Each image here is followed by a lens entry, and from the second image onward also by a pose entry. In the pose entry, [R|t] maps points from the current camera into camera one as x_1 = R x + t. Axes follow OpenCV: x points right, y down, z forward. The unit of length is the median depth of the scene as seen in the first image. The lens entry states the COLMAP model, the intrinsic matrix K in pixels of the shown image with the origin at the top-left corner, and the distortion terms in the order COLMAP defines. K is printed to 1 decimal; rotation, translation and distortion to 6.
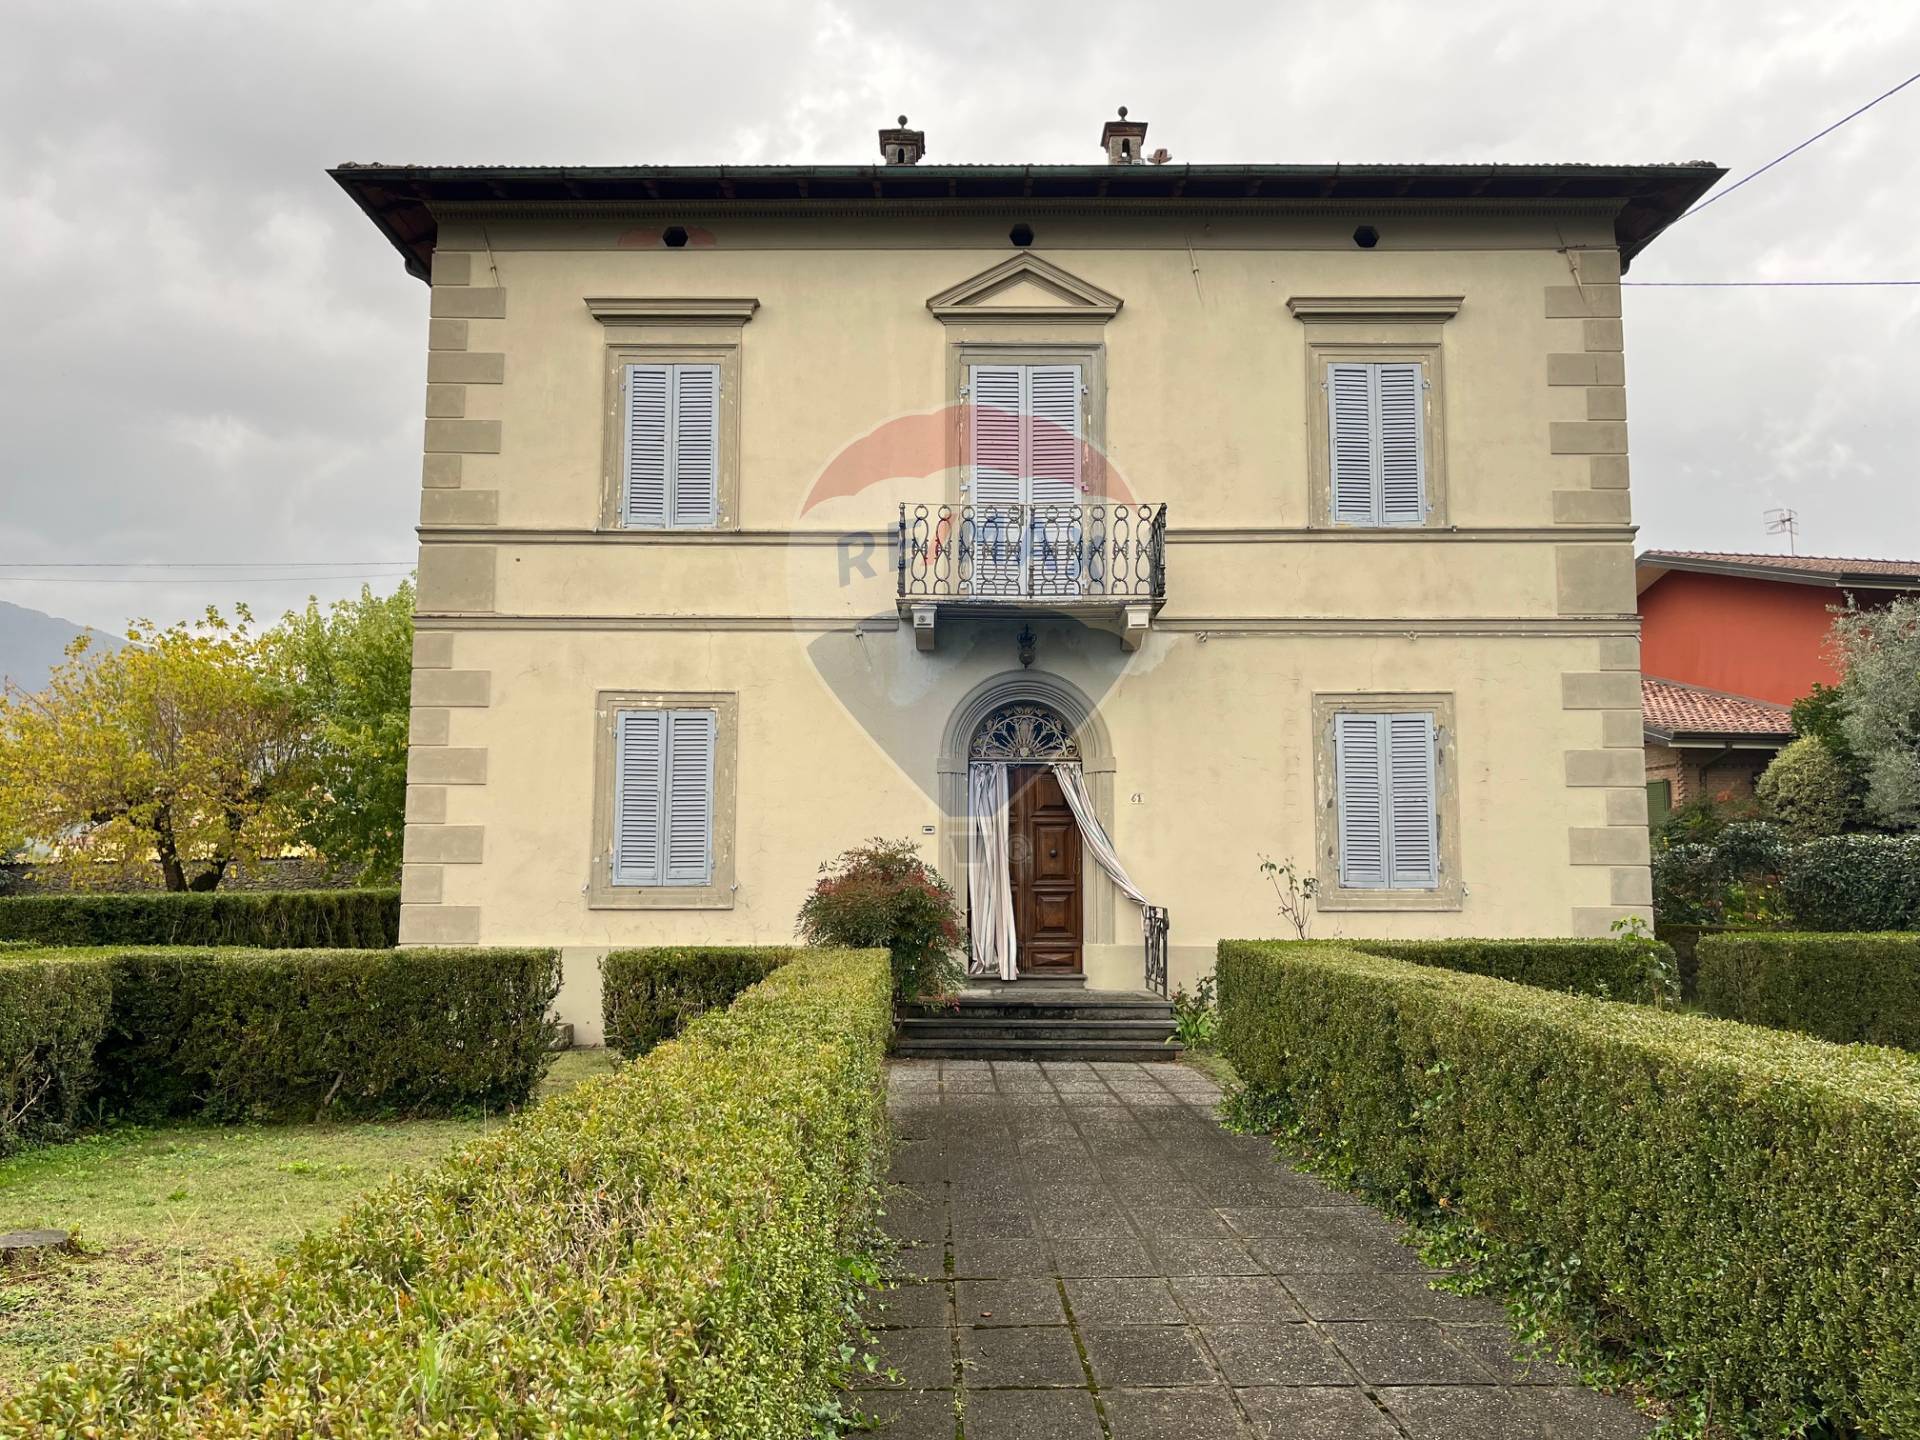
lens RADIAL K [[1503.5, 0, 961.3], [0, 1503.5, 728.4], [0, 0, 1]] dist [0.010862, -0.000404]
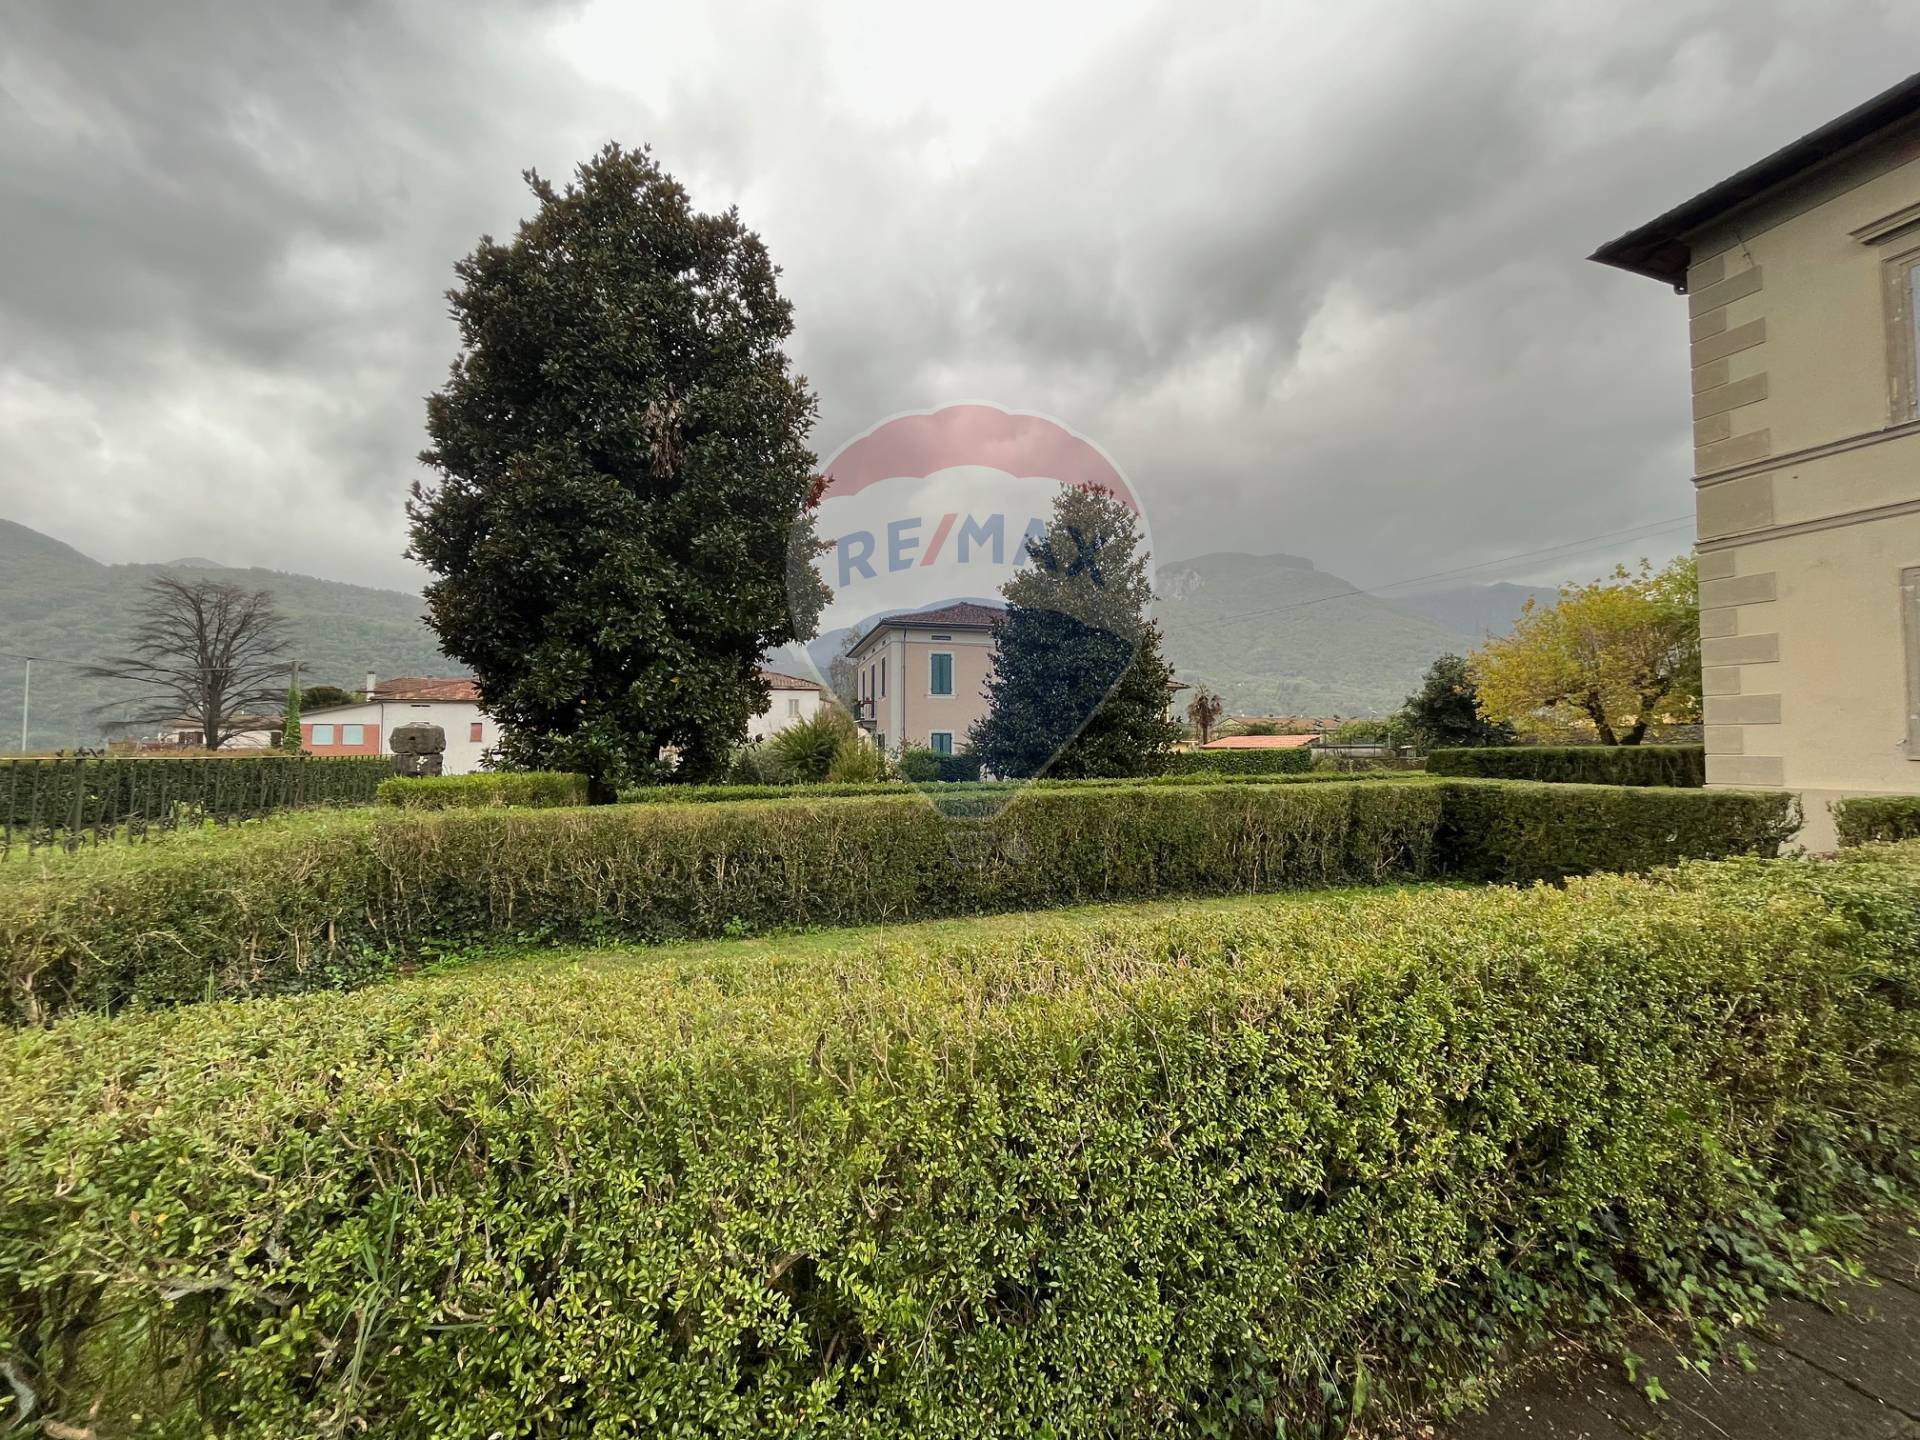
lens RADIAL K [[779.1, 0, 970.2], [0, 779.1, 722.0], [0, 0, 1]] dist [-0.004414, -0.000047]
pose [[0.305894, -0.032908, -0.951497, 0.095566], [0.106522, 0.994310, -0.000143, 0.015078], [0.946088, -0.101311, 0.307659, 0.144954]]
